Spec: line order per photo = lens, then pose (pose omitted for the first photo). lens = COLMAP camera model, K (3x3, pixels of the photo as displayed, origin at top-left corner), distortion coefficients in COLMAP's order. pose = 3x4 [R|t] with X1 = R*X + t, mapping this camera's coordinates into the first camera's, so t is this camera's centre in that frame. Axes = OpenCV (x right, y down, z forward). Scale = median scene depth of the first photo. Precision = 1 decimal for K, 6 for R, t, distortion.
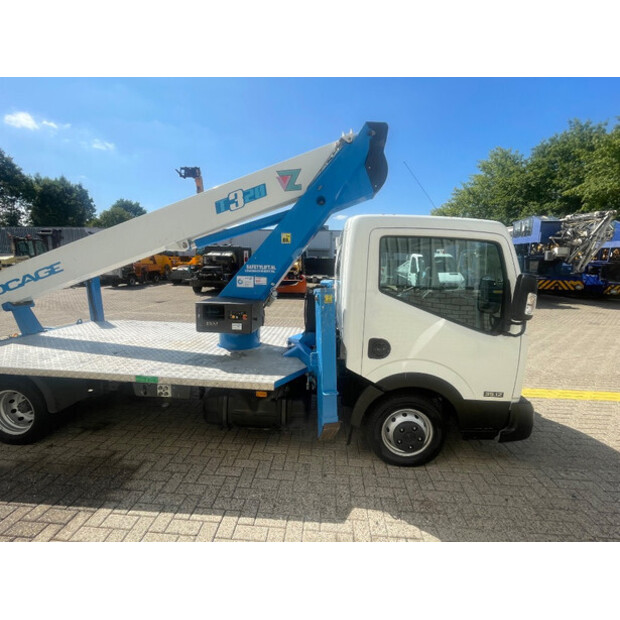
lens RADIAL K [[294.2, 0, 310.0], [0, 294.2, 310.0], [0, 0, 1]] dist [-0.001361, 0.000002]
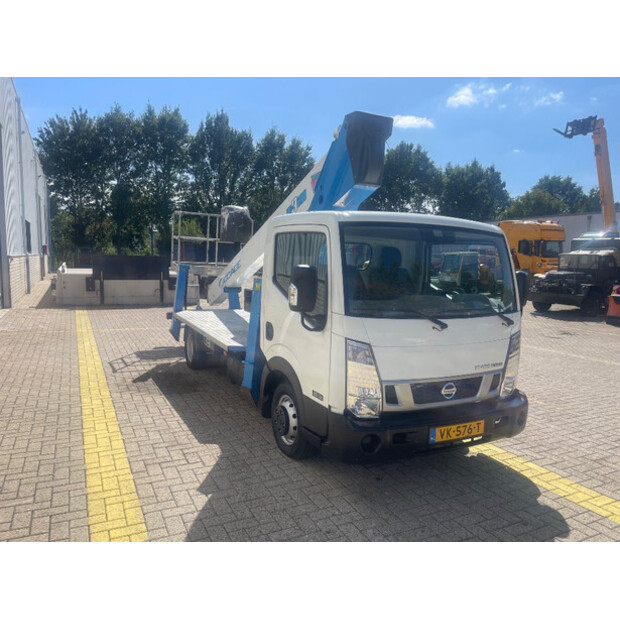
lens RADIAL K [[487.9, 0, 325.2], [0, 487.9, 309.1], [0, 0, 1]] dist [0.044744, -0.113307]
pose [[0.511034, 0.076871, -0.856116, 0.140311], [-0.143603, 0.989630, 0.003140, 0.000789], [0.847480, 0.121336, 0.516774, 0.014135]]
